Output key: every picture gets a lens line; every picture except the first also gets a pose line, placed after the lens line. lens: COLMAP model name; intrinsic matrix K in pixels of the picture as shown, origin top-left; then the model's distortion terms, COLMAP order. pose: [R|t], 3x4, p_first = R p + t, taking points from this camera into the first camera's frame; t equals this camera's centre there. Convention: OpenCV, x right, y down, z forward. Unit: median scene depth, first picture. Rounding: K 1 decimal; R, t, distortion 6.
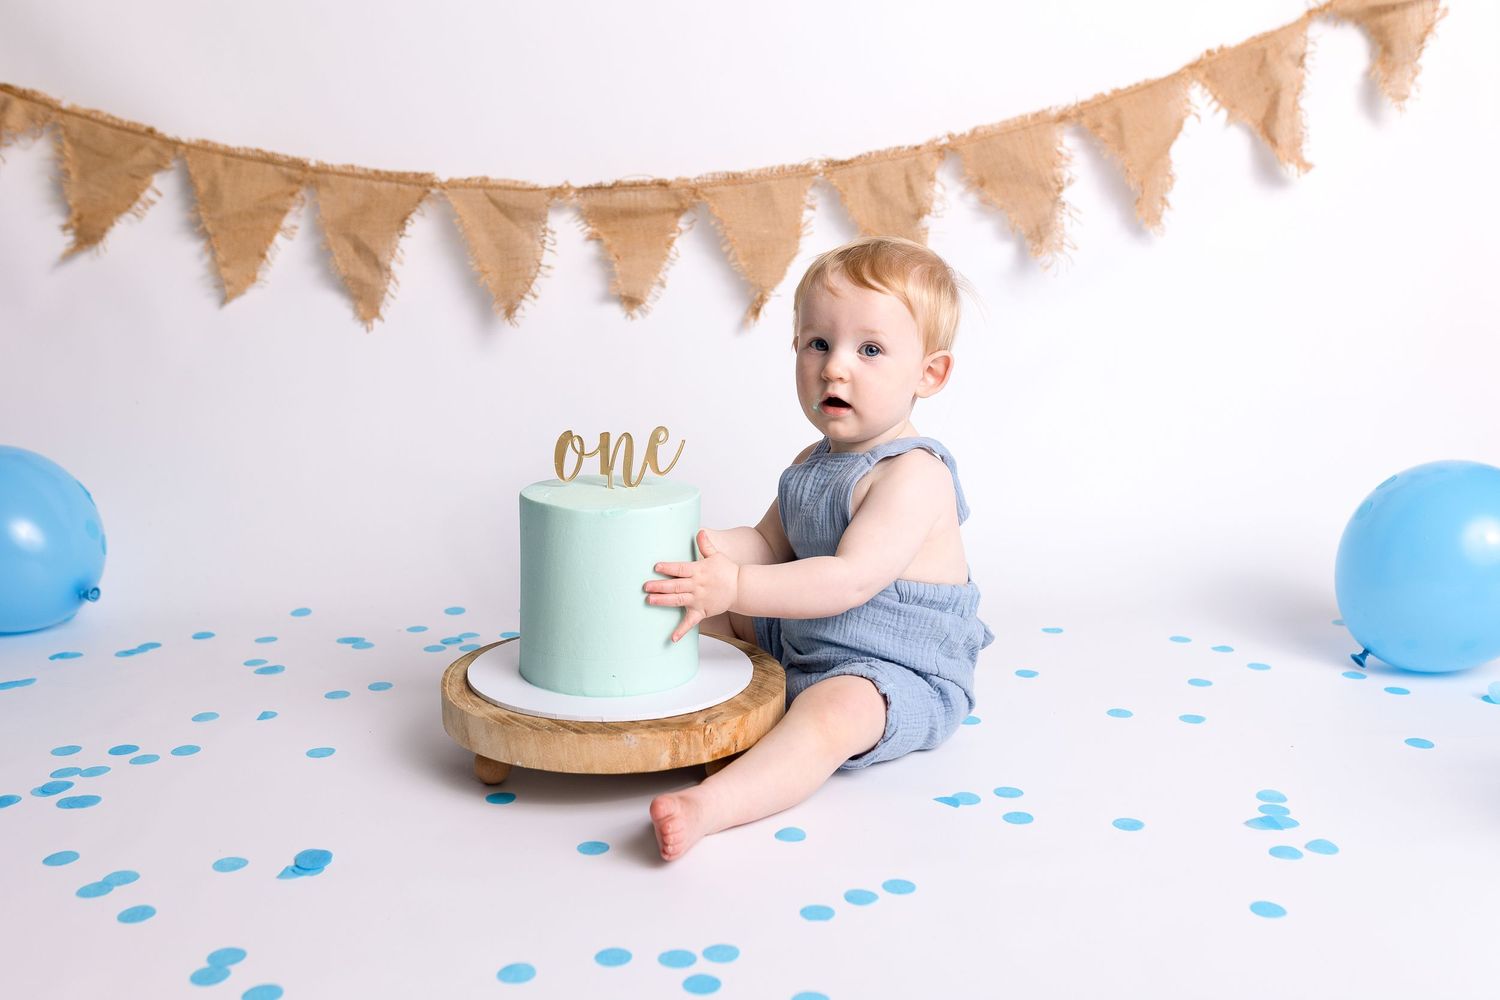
lens RADIAL K [[1405.3, 0, 748.3], [0, 1405.3, 498.8], [0, 0, 1]] dist [0.012653, -0.006662]
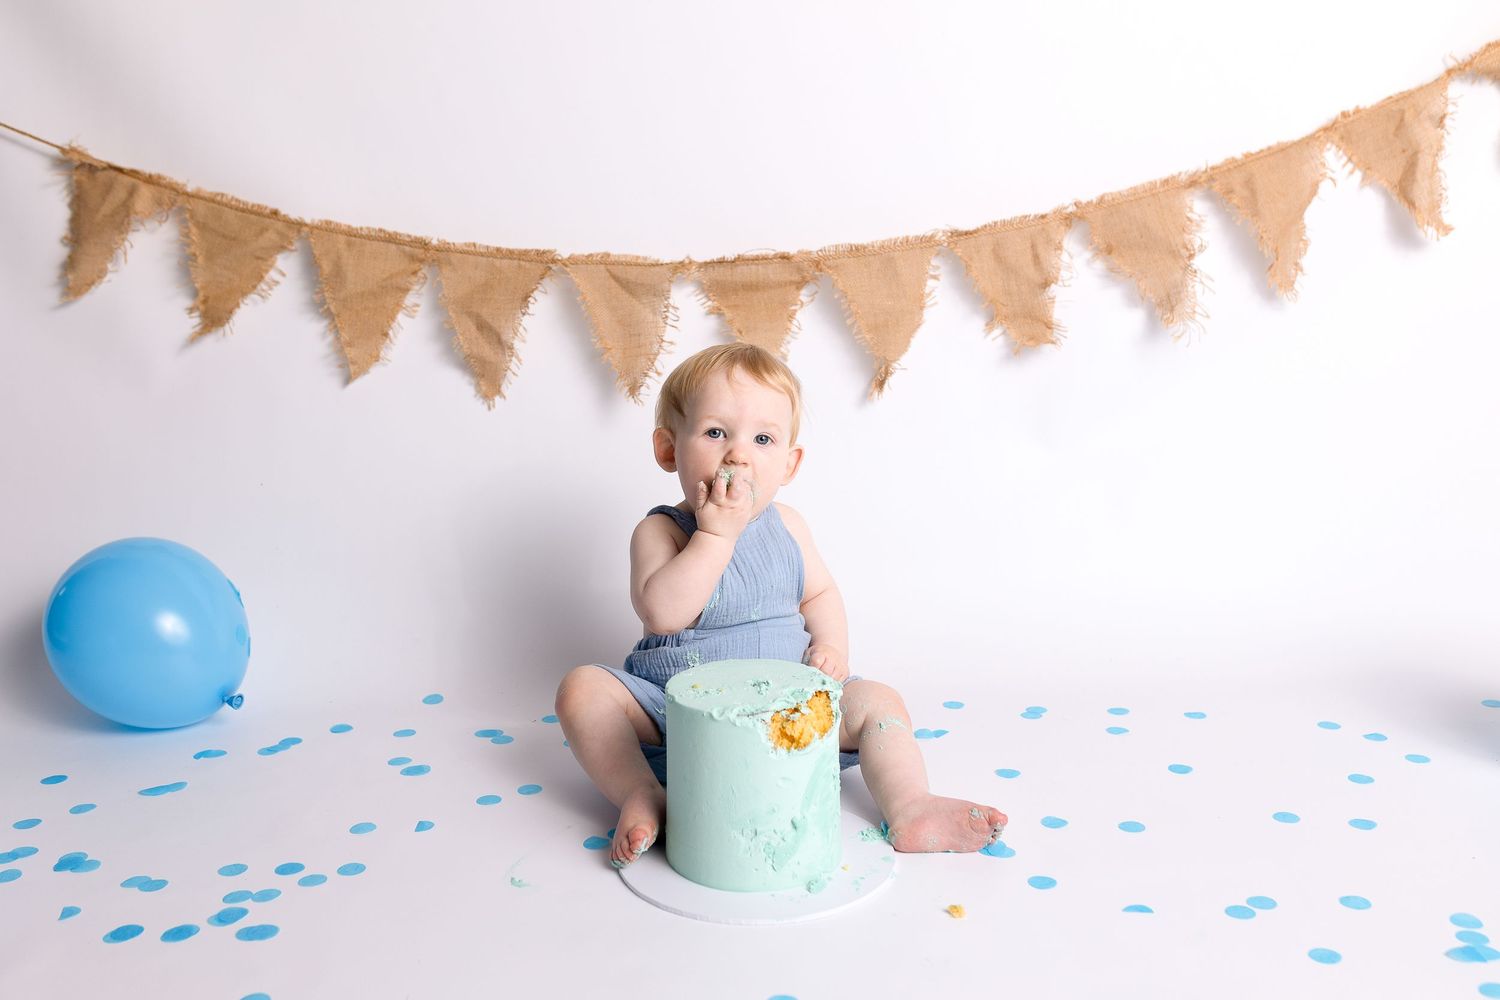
lens RADIAL K [[1405.3, 0, 748.3], [0, 1405.3, 498.8], [0, 0, 1]] dist [0.012653, -0.006662]
pose [[0.999403, -0.009276, -0.033285, -0.055365], [0.009209, 0.999955, -0.002155, -0.051839], [0.033304, 0.001847, 0.999444, 0.010226]]
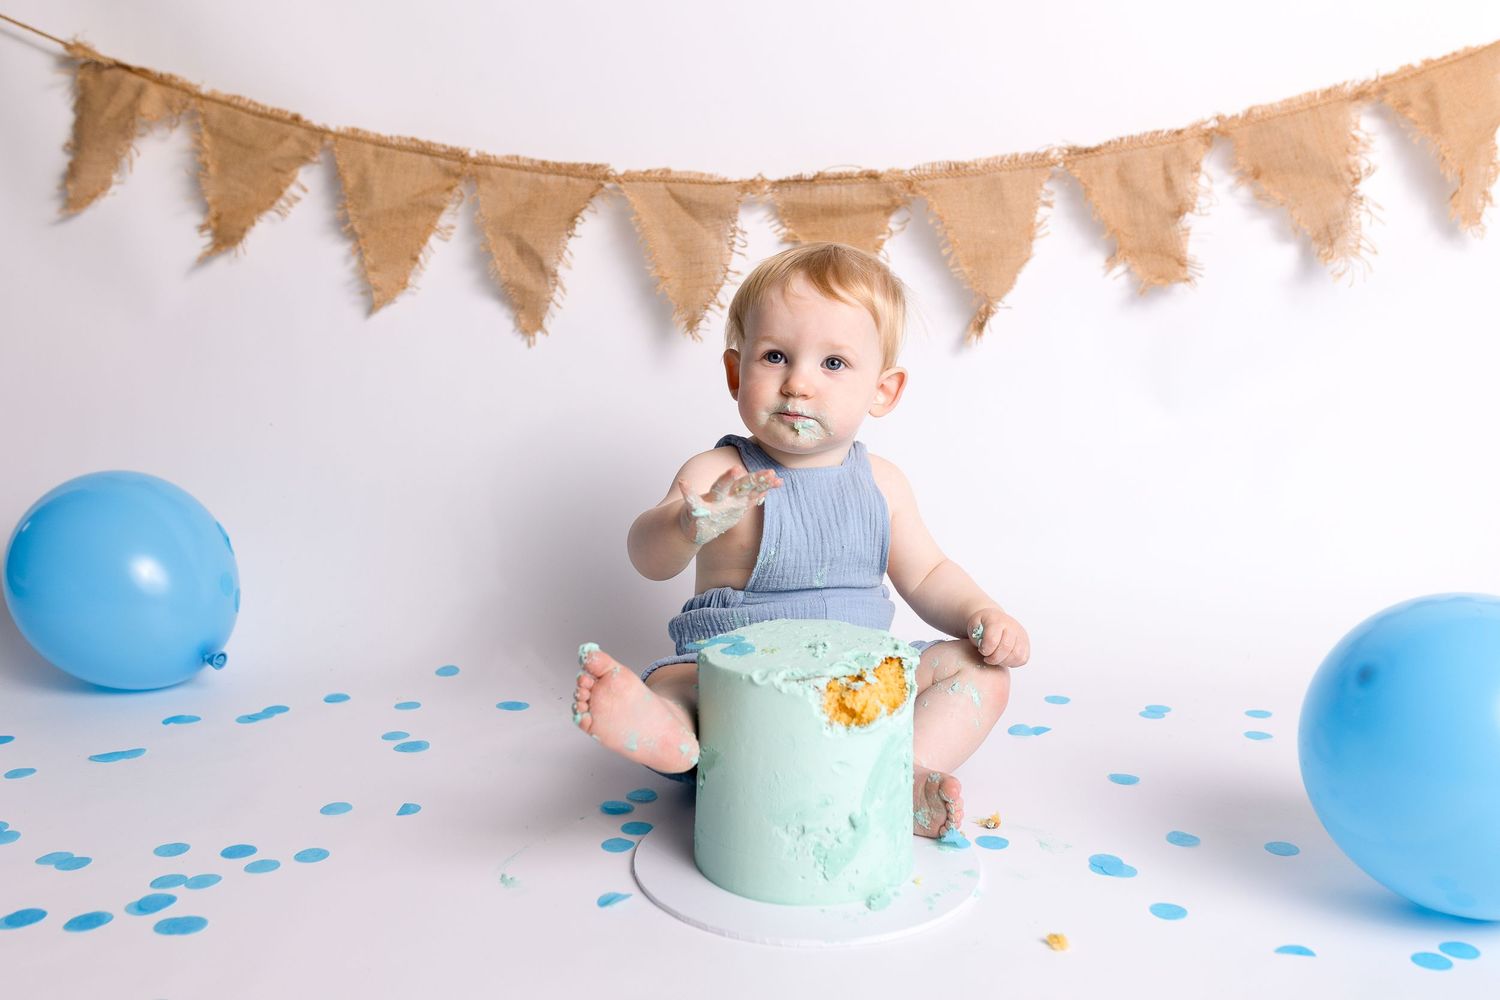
lens RADIAL K [[1443.8, 0, 748.2], [0, 1443.8, 497.0], [0, 0, 1]] dist [0.004741, 0.005635]
pose [[0.994967, 0.019220, -0.098339, -0.045947], [-0.020907, 0.999651, -0.016158, -0.013674], [0.097994, 0.018132, 0.995022, 0.124640]]
